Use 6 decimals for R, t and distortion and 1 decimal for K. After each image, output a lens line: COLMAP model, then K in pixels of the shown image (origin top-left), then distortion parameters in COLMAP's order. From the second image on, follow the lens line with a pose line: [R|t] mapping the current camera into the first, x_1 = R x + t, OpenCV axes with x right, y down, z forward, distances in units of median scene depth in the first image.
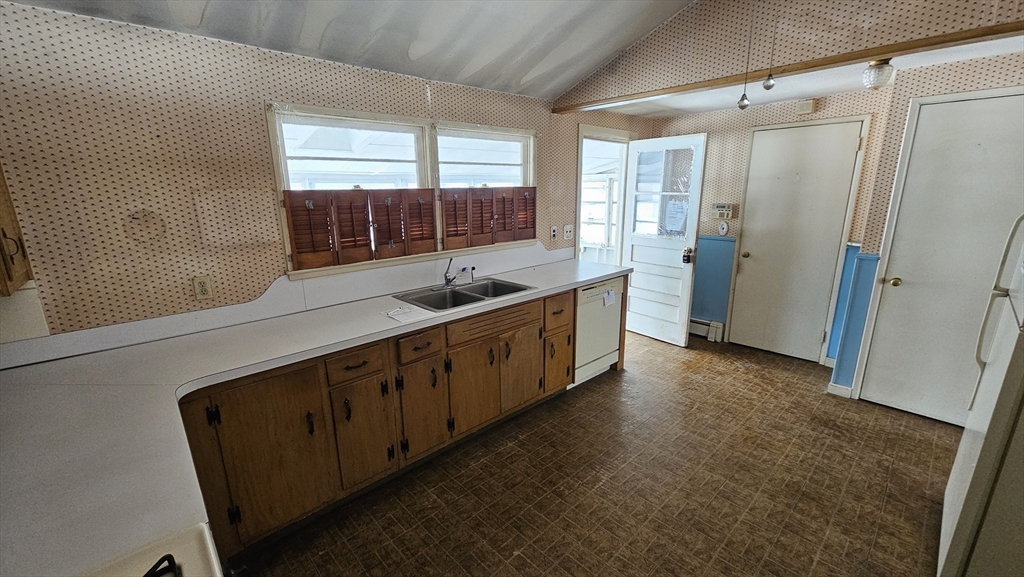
lens RADIAL K [[414.8, 0, 507.2], [0, 414.8, 292.5], [0, 0, 1]] dist [-0.000481, -0.000118]
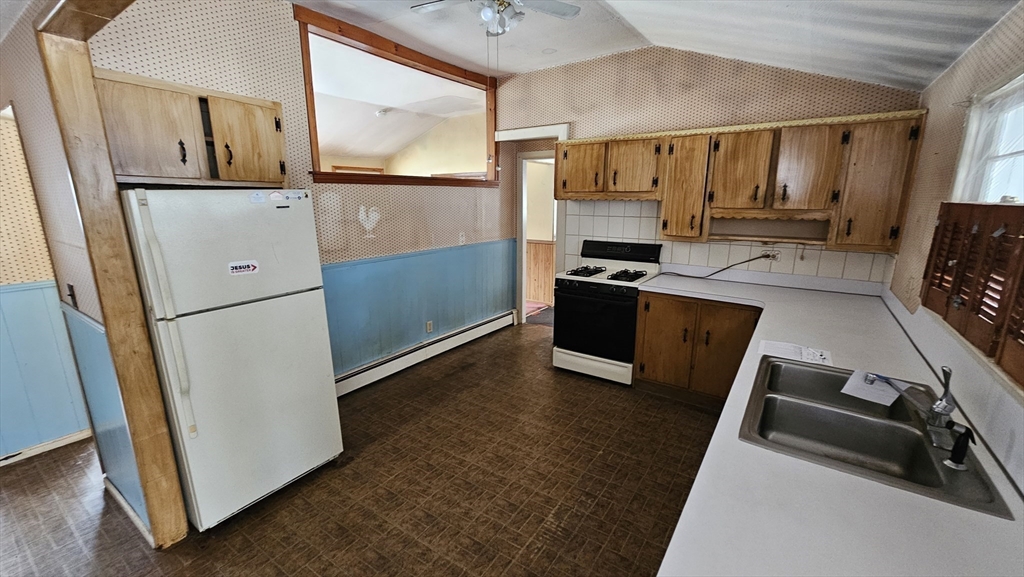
lens RADIAL K [[414.8, 0, 507.2], [0, 414.8, 292.5], [0, 0, 1]] dist [-0.000481, -0.000118]
pose [[-0.976119, 0.062720, -0.207986, 0.521620], [-0.039615, 0.889969, 0.454298, -0.441159], [0.213594, 0.451688, -0.866231, 1.663027]]
